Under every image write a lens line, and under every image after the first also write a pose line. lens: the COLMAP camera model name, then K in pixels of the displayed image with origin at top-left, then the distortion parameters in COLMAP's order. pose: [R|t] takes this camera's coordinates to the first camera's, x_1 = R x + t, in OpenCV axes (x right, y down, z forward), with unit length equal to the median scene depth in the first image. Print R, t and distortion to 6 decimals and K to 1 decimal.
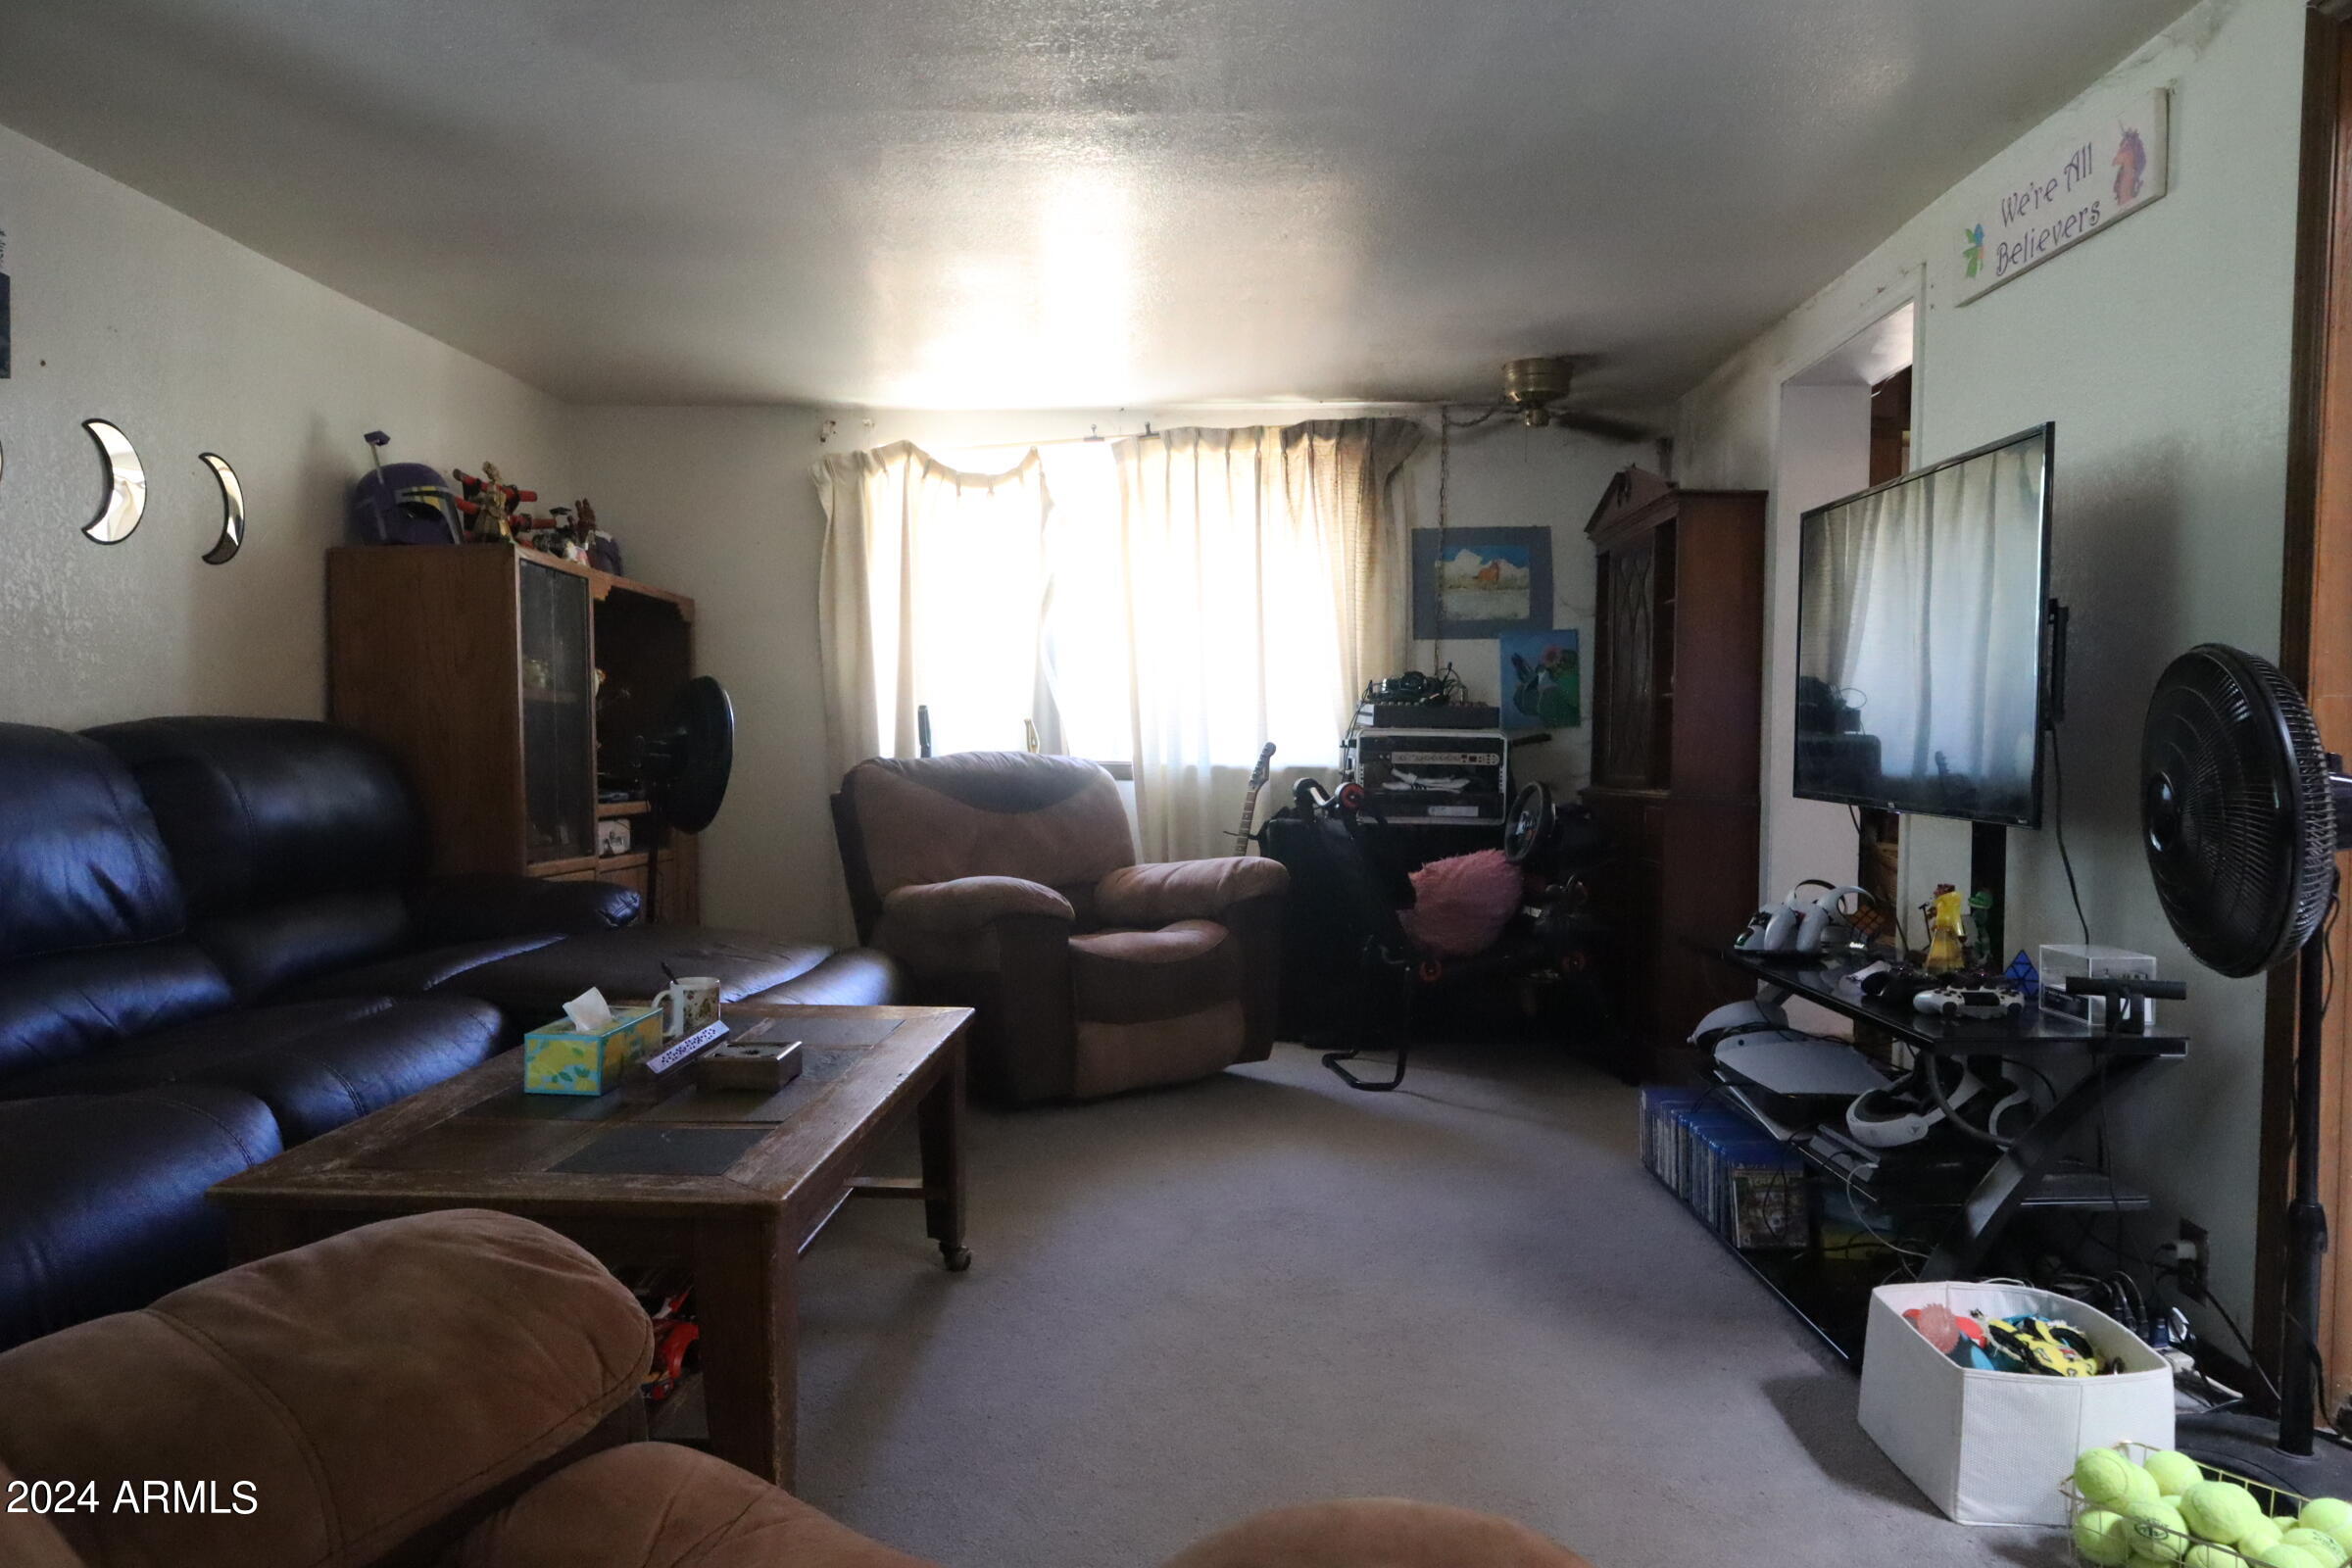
lens RADIAL K [[1646.2, 0, 1175.8], [0, 1646.2, 786.6], [0, 0, 1]] dist [-0.009511, 0.005566]
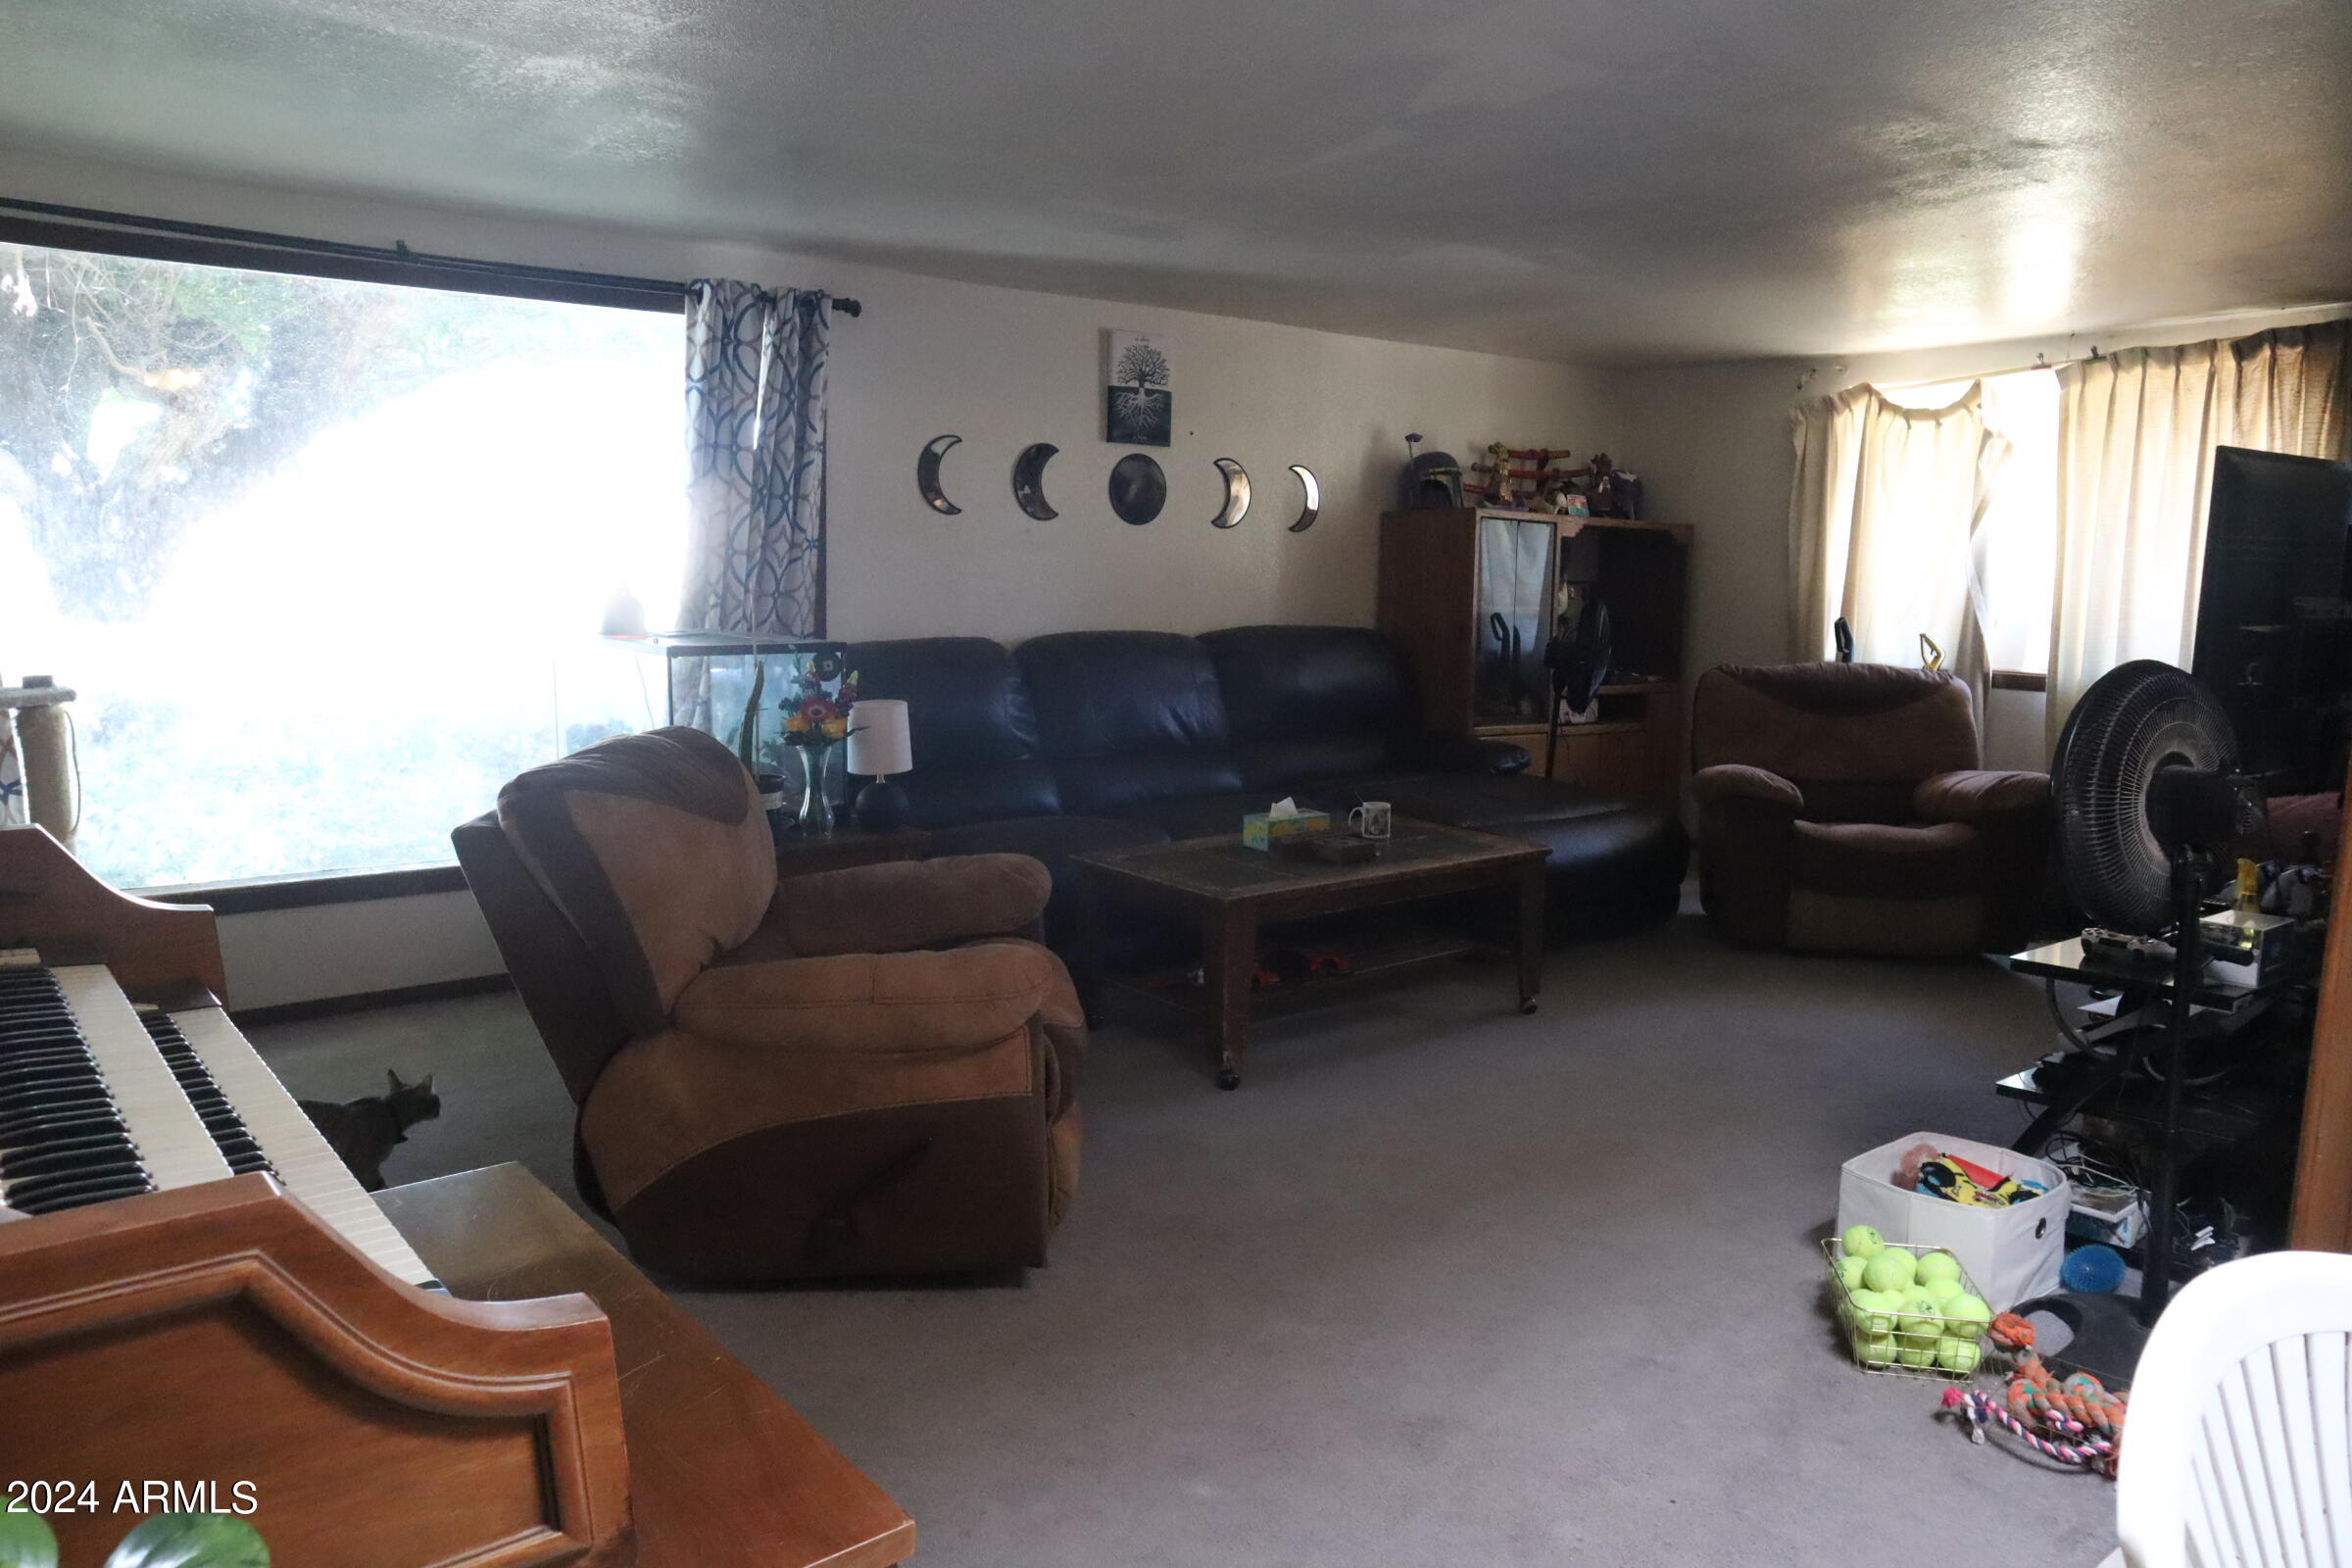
lens RADIAL K [[1646.2, 0, 1173.8], [0, 1646.2, 782.7], [0, 0, 1]] dist [-0.009511, 0.005566]
pose [[0.641711, 0.106091, -0.759573, 0.425910], [-0.035853, 0.993453, 0.108468, -0.040484], [0.766108, -0.042372, 0.641314, -0.116660]]
